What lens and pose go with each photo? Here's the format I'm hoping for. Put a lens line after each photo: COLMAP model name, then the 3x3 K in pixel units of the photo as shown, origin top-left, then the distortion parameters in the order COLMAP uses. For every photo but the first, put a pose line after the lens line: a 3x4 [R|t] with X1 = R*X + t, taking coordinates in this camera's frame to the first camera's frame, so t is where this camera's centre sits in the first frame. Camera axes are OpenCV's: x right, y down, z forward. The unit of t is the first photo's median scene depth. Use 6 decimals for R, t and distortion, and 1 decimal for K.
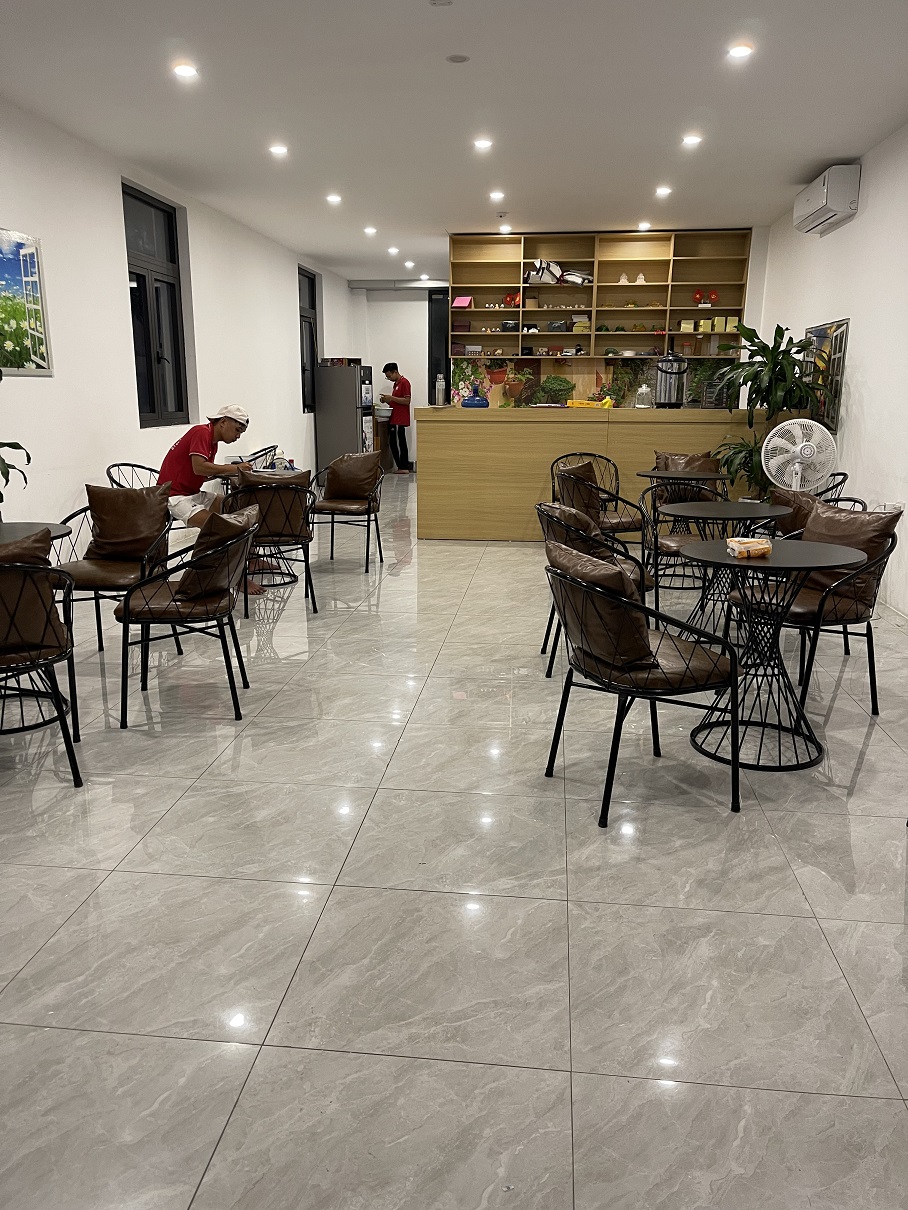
lens RADIAL K [[908.0, 0, 445.0], [0, 908.0, 602.1], [0, 0, 1]] dist [0.045447, -0.001966]
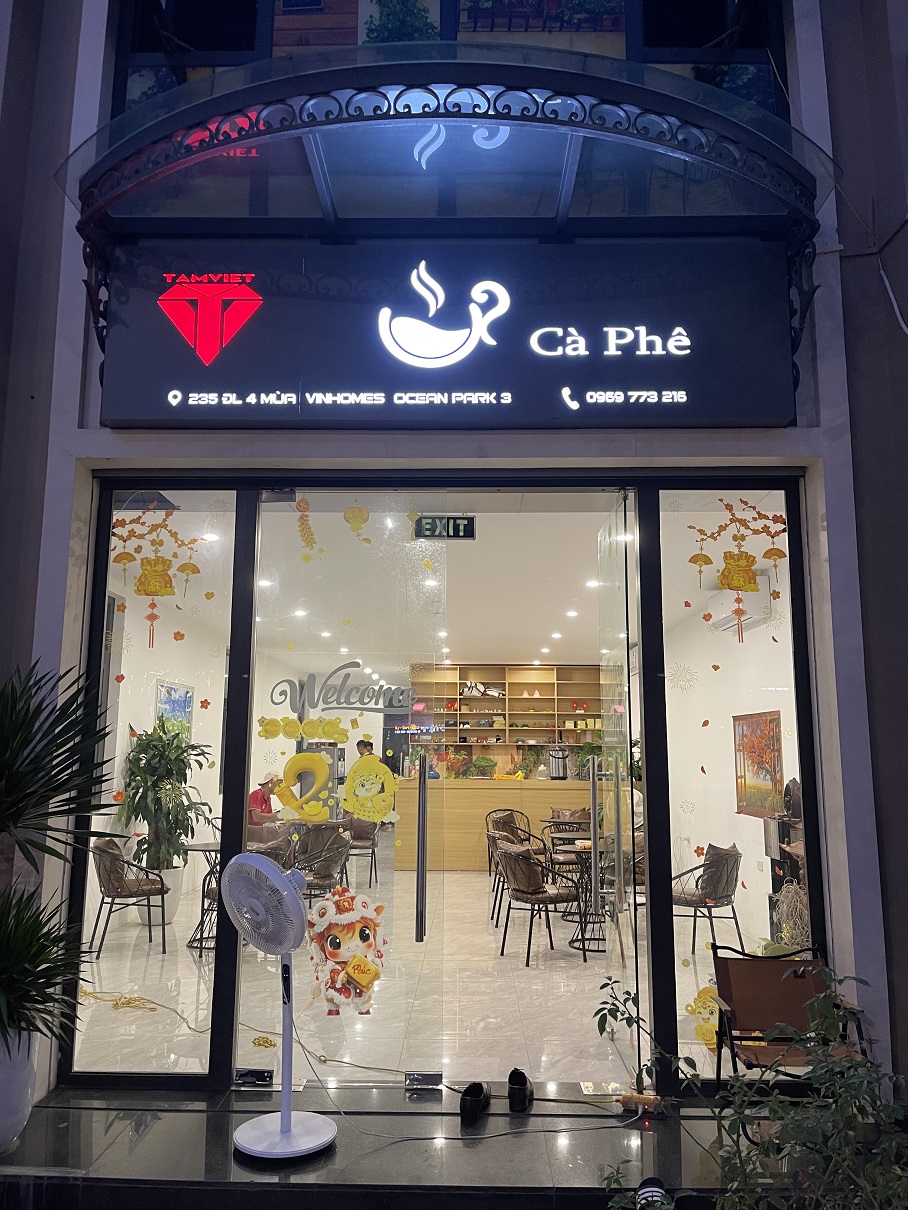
lens RADIAL K [[908.0, 0, 445.0], [0, 908.0, 602.1], [0, 0, 1]] dist [0.045447, -0.001966]
pose [[0.995798, 0.015710, 0.090214, -0.074197], [0.020499, 0.921928, -0.386818, 0.083592], [-0.089248, 0.387042, 0.917733, -0.420056]]
